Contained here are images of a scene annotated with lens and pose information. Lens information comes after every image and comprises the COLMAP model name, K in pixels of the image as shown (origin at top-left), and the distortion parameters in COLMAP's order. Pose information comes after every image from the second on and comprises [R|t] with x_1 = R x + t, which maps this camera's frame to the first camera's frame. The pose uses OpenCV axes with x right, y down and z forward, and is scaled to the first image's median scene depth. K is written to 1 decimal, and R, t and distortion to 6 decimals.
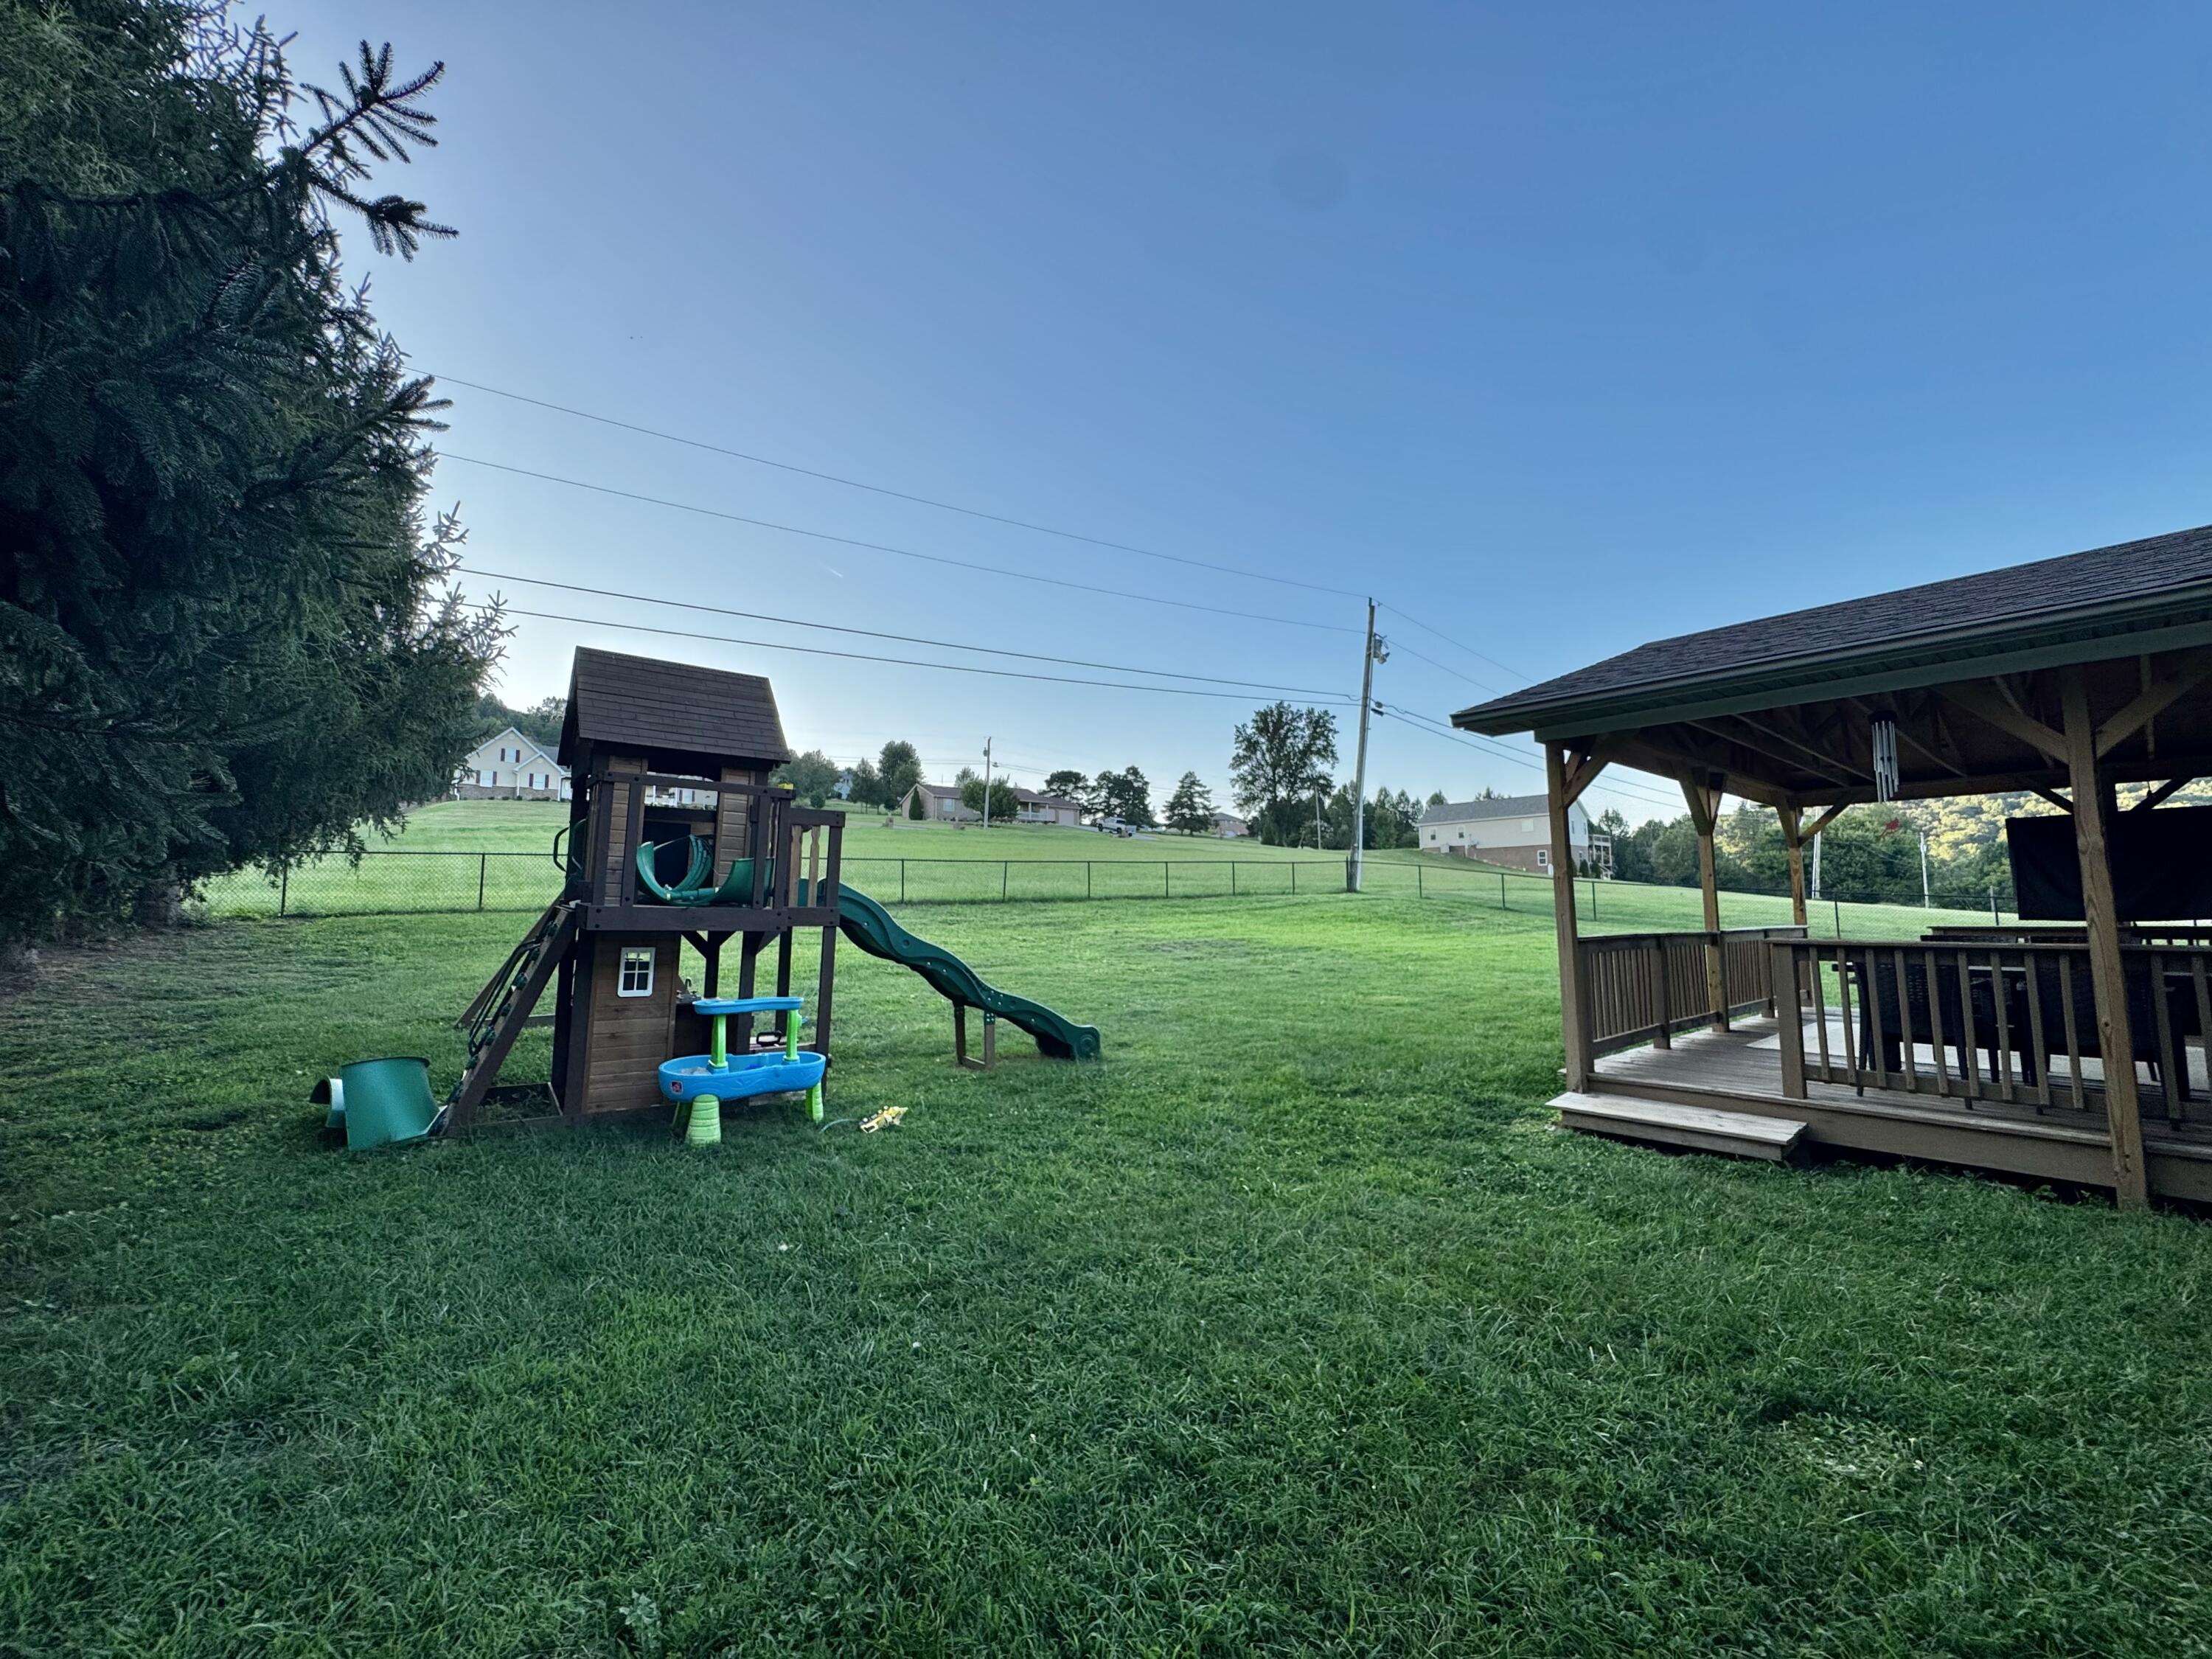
lens RADIAL K [[886.0, 0, 1104.3], [0, 886.0, 821.0], [0, 0, 1]] dist [-0.000727, 0.000162]
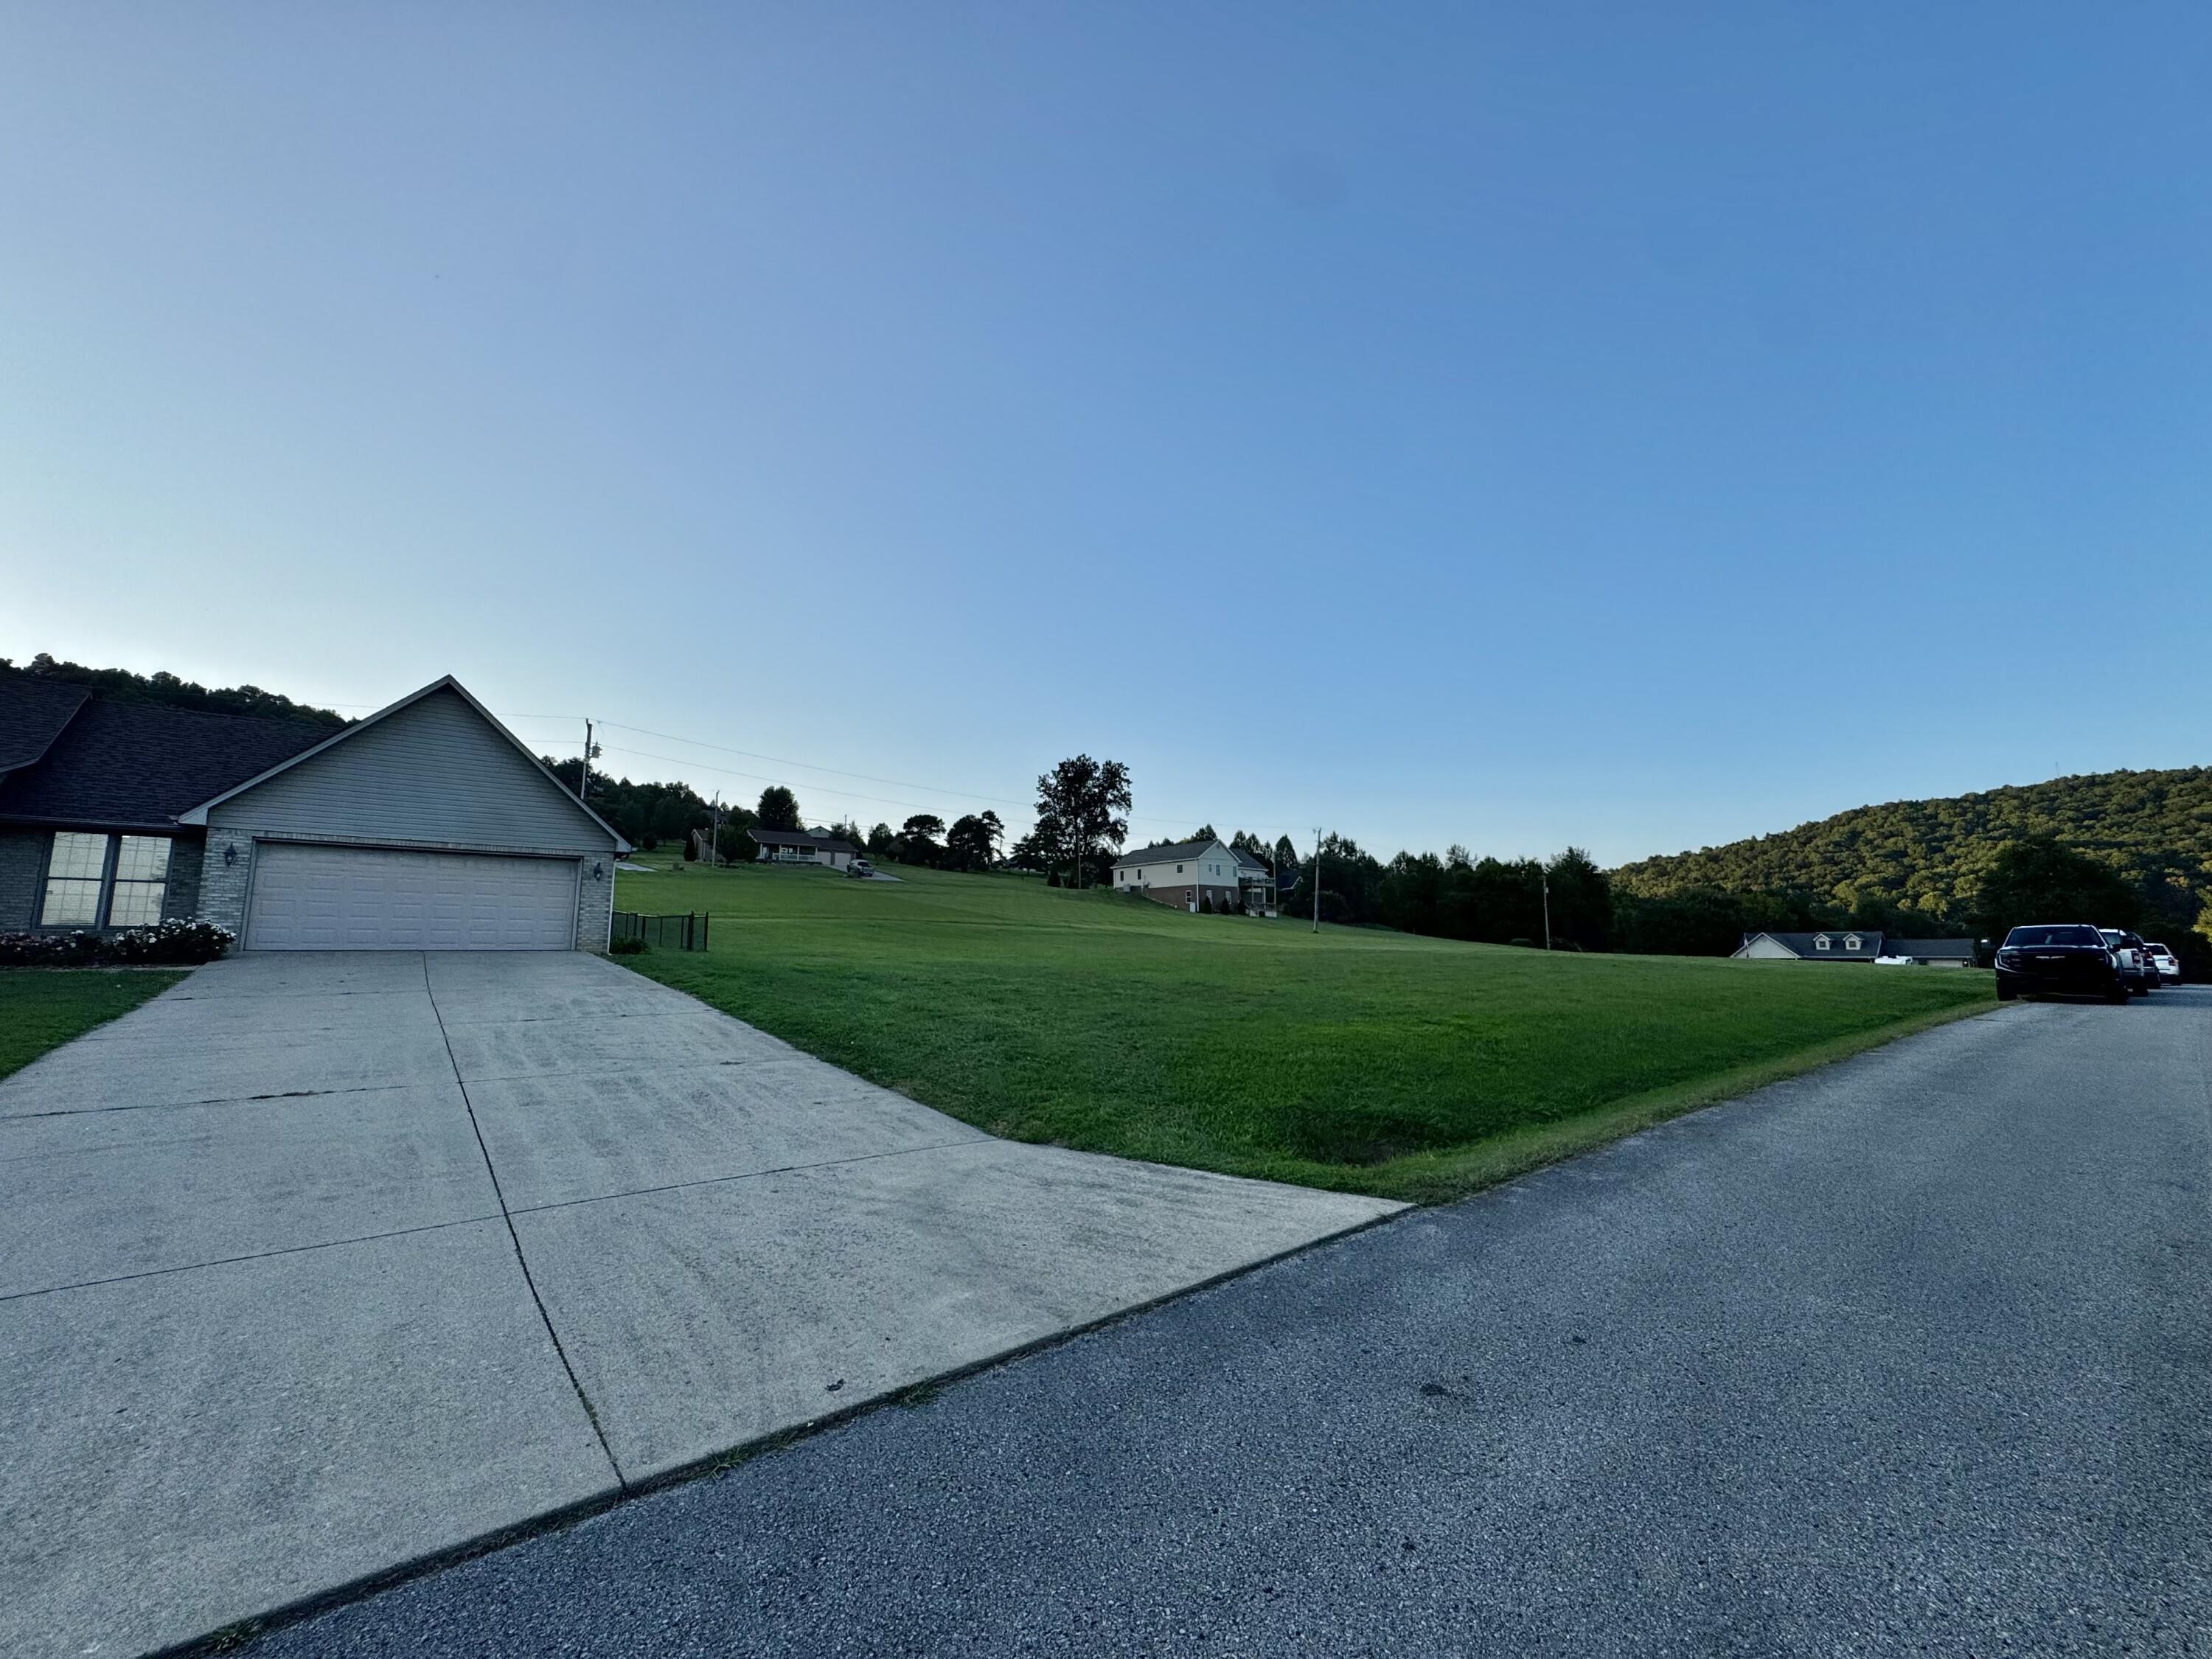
lens RADIAL K [[886.0, 0, 1111.3], [0, 886.0, 829.3], [0, 0, 1]] dist [-0.000727, 0.000162]
pose [[0.999982, 0.004128, 0.004306, 0.231283], [-0.003975, 0.999378, -0.035050, -0.002947], [-0.004448, 0.035033, 0.999376, -0.098319]]
